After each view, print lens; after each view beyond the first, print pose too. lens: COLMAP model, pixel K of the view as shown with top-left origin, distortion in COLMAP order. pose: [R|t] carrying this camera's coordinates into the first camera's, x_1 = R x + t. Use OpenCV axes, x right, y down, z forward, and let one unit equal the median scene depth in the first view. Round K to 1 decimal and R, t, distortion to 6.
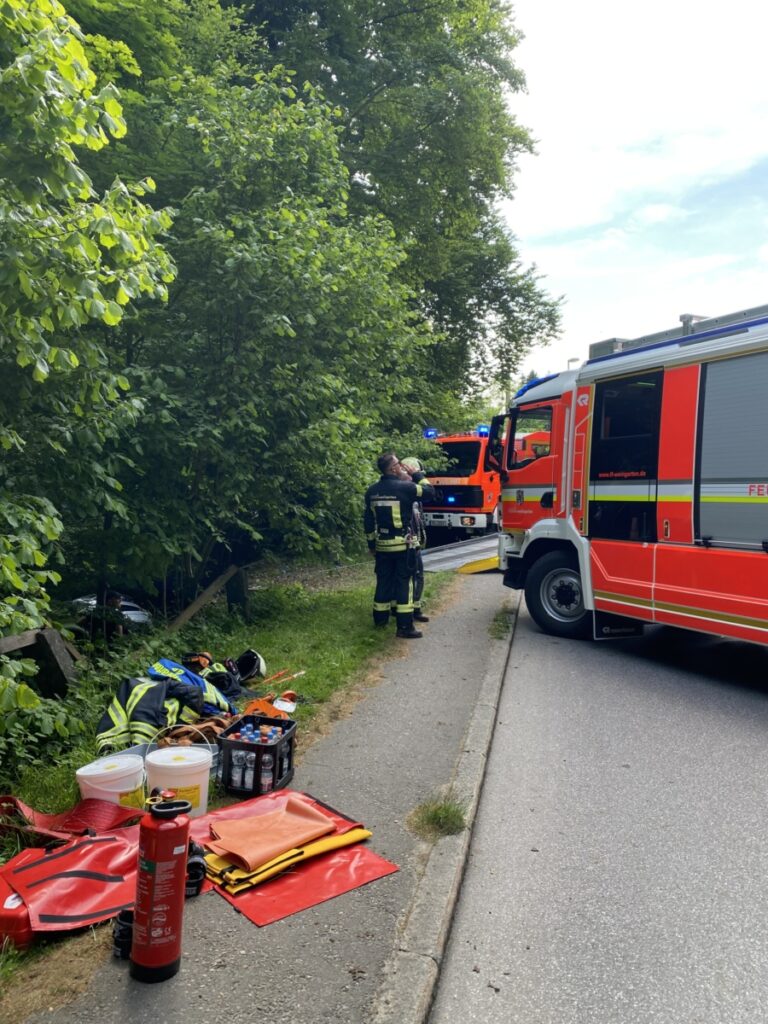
lens RADIAL K [[774.7, 0, 384.0], [0, 774.7, 512.0], [0, 0, 1]] dist [0.002528, 0.000517]
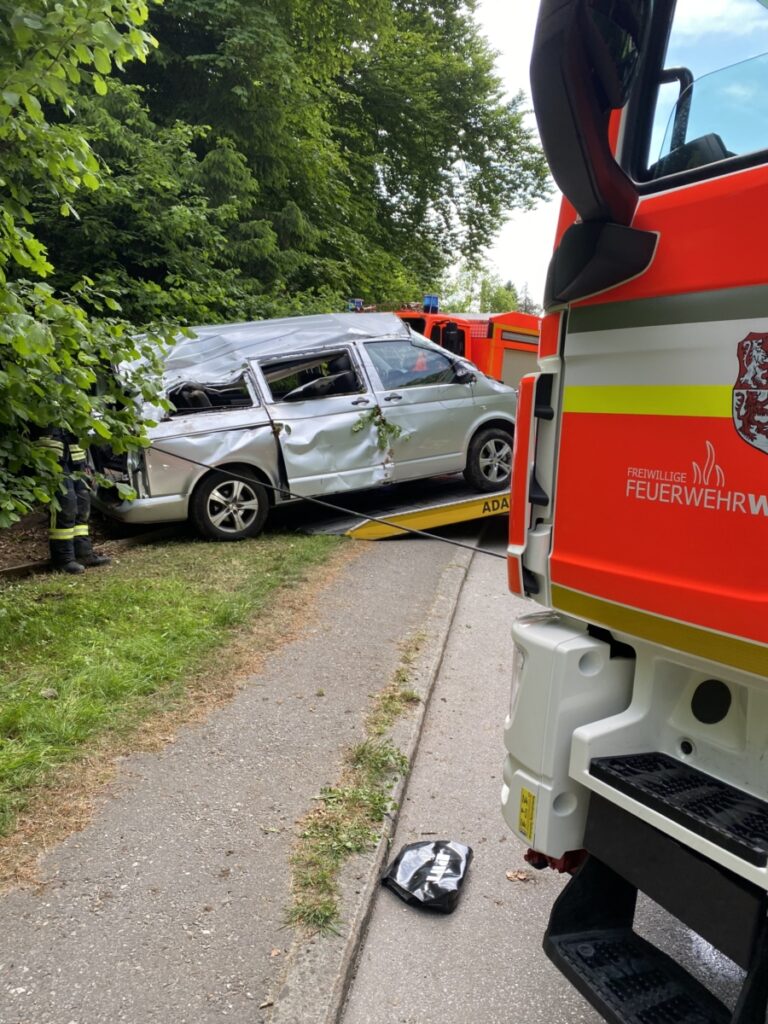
lens RADIAL K [[774.7, 0, 384.0], [0, 774.7, 512.0], [0, 0, 1]] dist [0.002528, 0.000517]
pose [[0.997939, 0.044303, 0.046420, 0.044431], [-0.049432, 0.992030, 0.115900, -0.001475], [-0.040915, -0.117956, 0.992176, 0.218284]]
